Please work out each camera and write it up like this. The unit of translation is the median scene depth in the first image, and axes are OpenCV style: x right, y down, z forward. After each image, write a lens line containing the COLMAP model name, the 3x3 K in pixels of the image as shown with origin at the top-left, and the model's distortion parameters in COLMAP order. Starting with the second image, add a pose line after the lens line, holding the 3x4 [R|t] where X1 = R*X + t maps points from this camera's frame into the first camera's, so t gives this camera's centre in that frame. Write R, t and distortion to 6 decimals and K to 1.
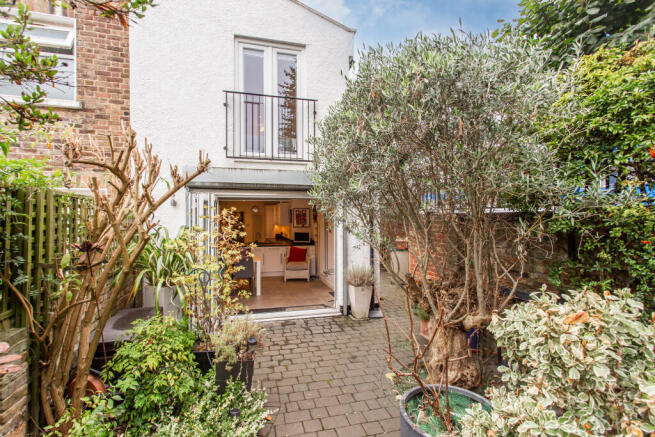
lens RADIAL K [[310.9, 0, 328.7], [0, 310.9, 227.4], [0, 0, 1]] dist [0.002670, 0.000308]
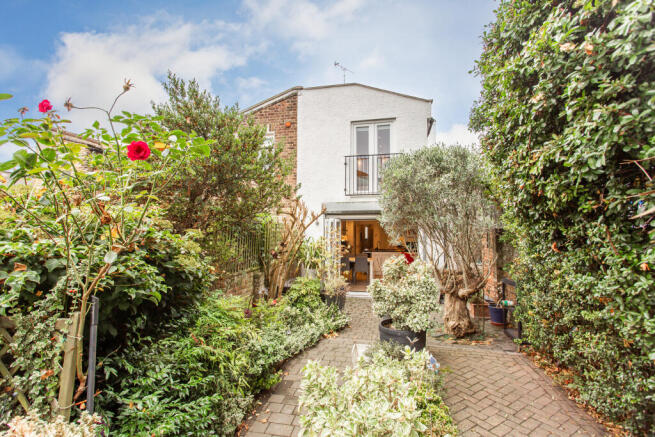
lens RADIAL K [[310.9, 0, 328.7], [0, 310.9, 227.4], [0, 0, 1]] dist [0.002670, 0.000308]
pose [[0.897672, -0.003404, -0.440651, 0.541320], [-0.012278, 0.999389, -0.032733, 0.000541], [0.440493, 0.034793, 0.897082, -0.877734]]
